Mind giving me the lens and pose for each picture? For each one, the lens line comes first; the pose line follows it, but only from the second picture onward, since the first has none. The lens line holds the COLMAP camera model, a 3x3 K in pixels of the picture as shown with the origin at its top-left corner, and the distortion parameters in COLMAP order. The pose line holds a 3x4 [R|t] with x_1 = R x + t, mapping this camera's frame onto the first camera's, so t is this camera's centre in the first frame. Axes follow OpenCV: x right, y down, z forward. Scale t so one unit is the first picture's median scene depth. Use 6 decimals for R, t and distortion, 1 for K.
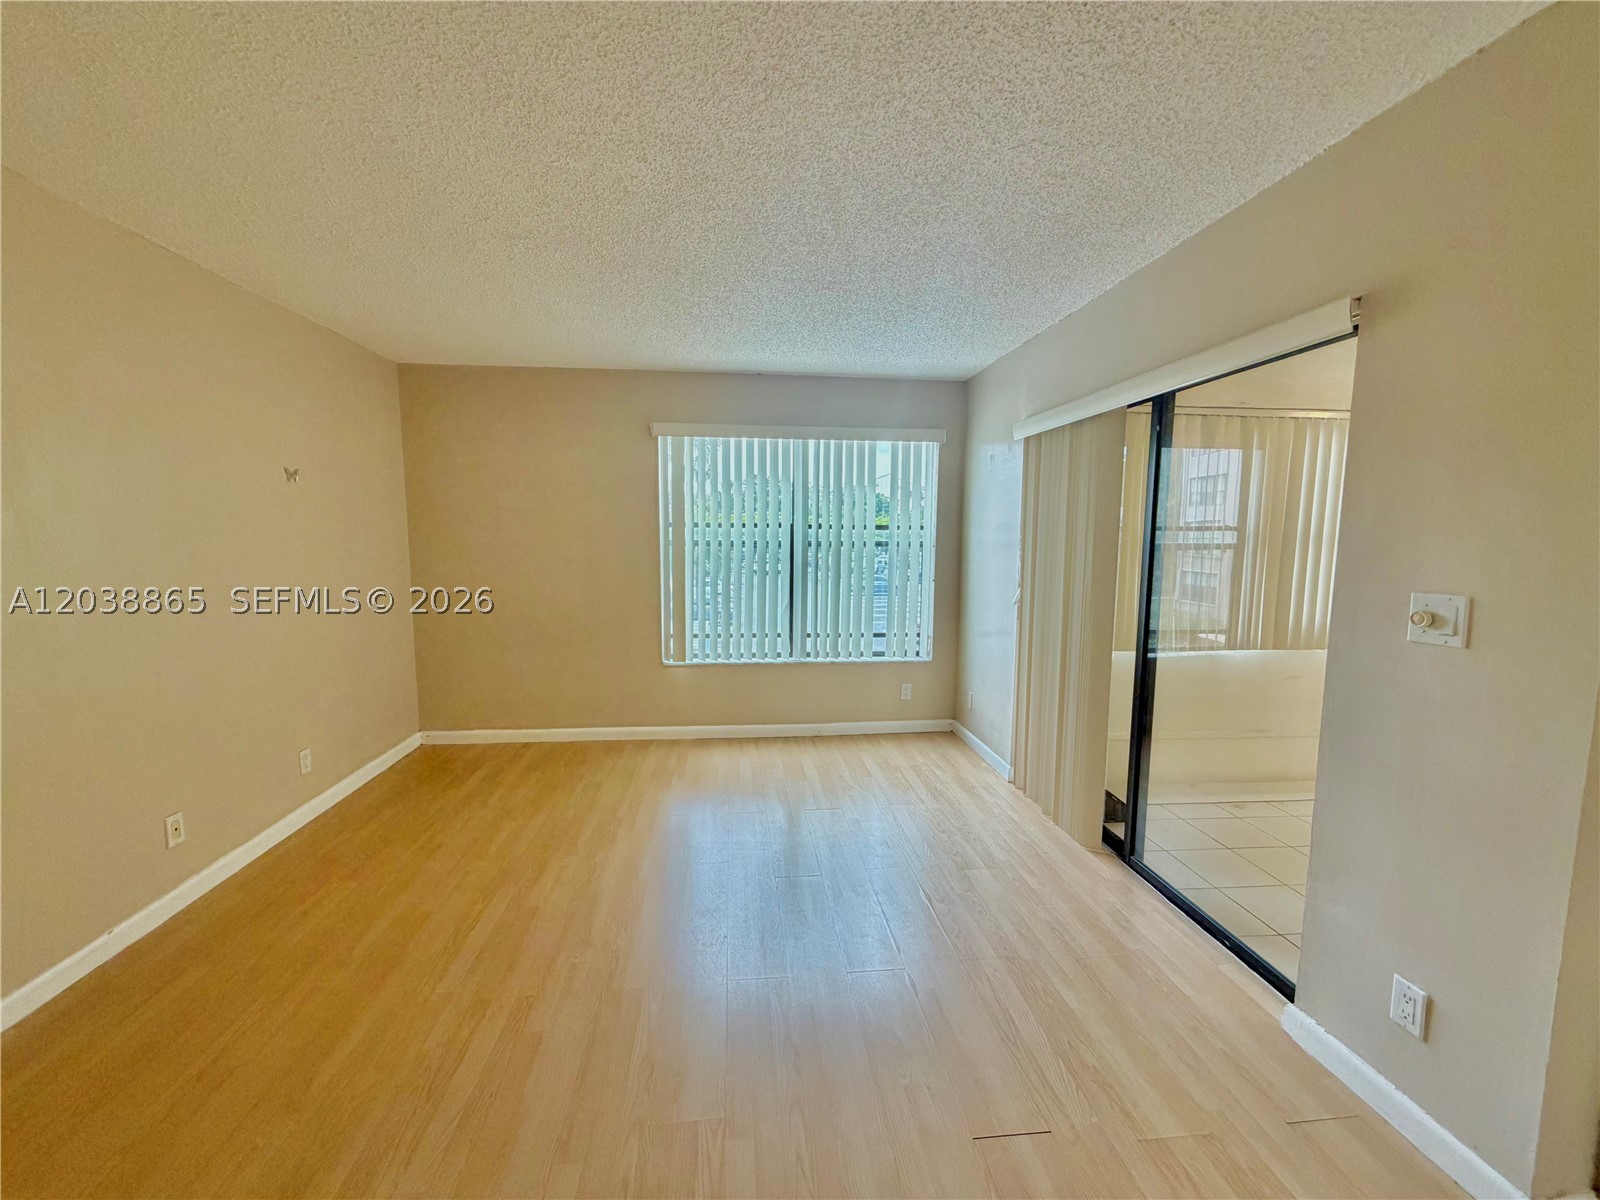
lens RADIAL K [[636.8, 0, 797.9], [0, 636.8, 597.2], [0, 0, 1]] dist [0.002773, -0.000378]
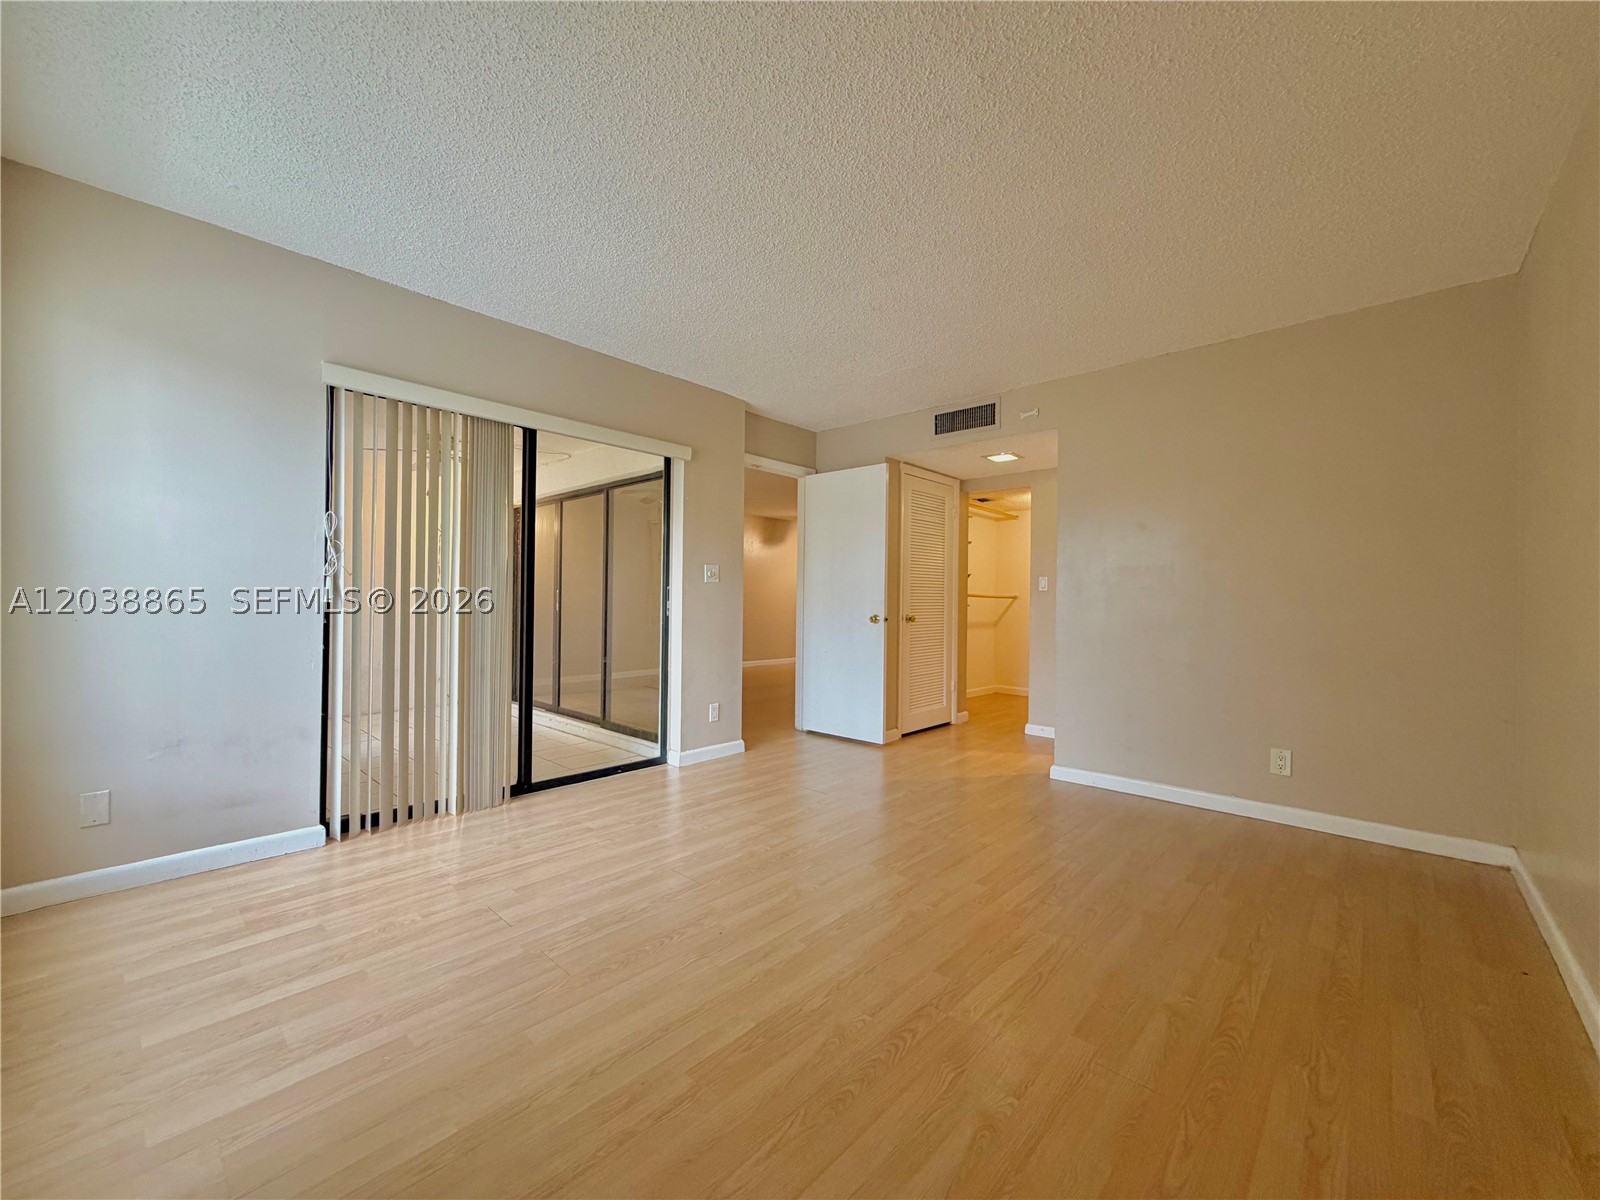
lens RADIAL K [[636.8, 0, 799.4], [0, 636.8, 601.0], [0, 0, 1]] dist [0.002773, -0.000378]
pose [[-0.663043, -0.013596, 0.748458, -0.723112], [0.058422, 0.995846, 0.069845, -0.009503], [-0.746298, 0.090037, -0.659494, 1.330053]]
